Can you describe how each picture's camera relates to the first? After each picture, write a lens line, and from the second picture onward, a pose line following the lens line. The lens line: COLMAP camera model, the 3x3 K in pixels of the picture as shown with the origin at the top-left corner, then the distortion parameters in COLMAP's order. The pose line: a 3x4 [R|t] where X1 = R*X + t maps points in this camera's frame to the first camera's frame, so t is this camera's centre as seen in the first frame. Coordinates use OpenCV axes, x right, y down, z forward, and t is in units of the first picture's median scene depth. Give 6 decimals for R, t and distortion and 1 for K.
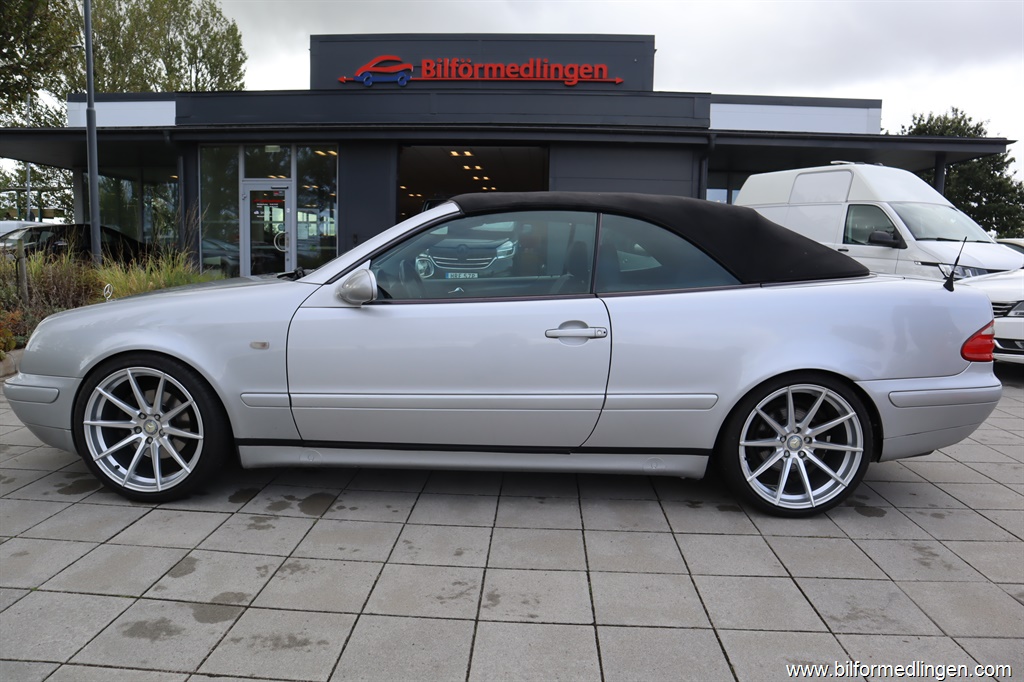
lens RADIAL K [[712.8, 0, 512.0], [0, 712.8, 341.0], [0, 0, 1]] dist [-0.116924, 0.069978]
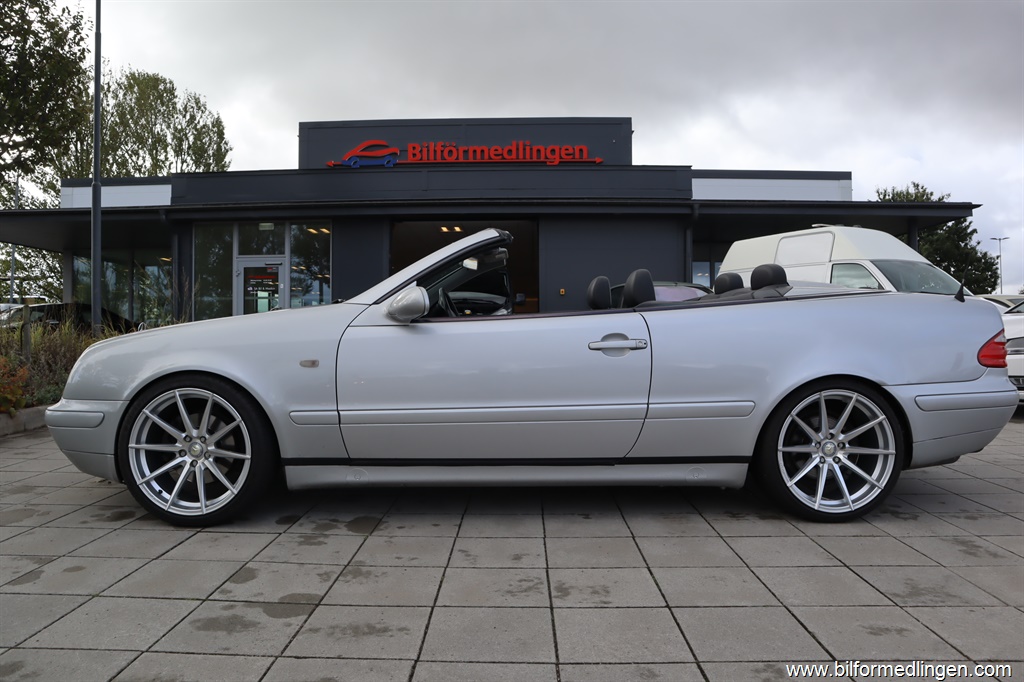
lens RADIAL K [[712.8, 0, 512.0], [0, 712.8, 341.0], [0, 0, 1]] dist [-0.116924, 0.069978]
pose [[0.999335, -0.022305, 0.028837, -0.090747], [0.025534, 0.992813, -0.116920, 0.097044], [-0.026021, 0.117579, 0.992723, -0.027624]]
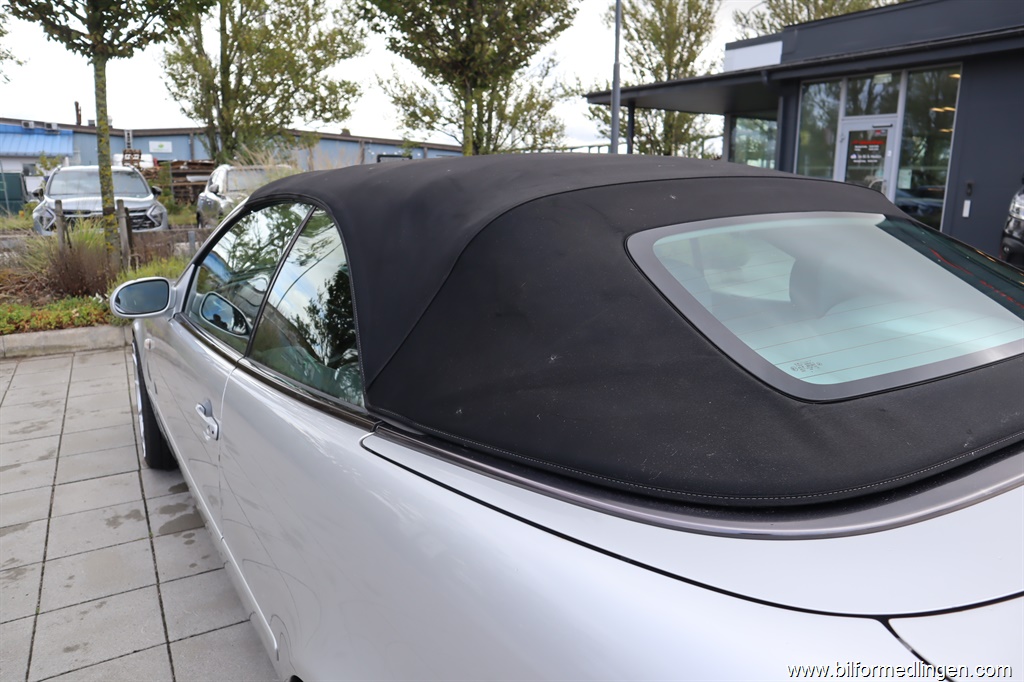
lens RADIAL K [[712.8, 0, 512.0], [0, 712.8, 341.0], [0, 0, 1]] dist [-0.116924, 0.069978]
pose [[0.556206, 0.172850, -0.812870, 0.664203], [-0.102423, 0.984931, 0.139354, -0.172635], [0.824709, 0.005747, 0.565528, 0.847136]]
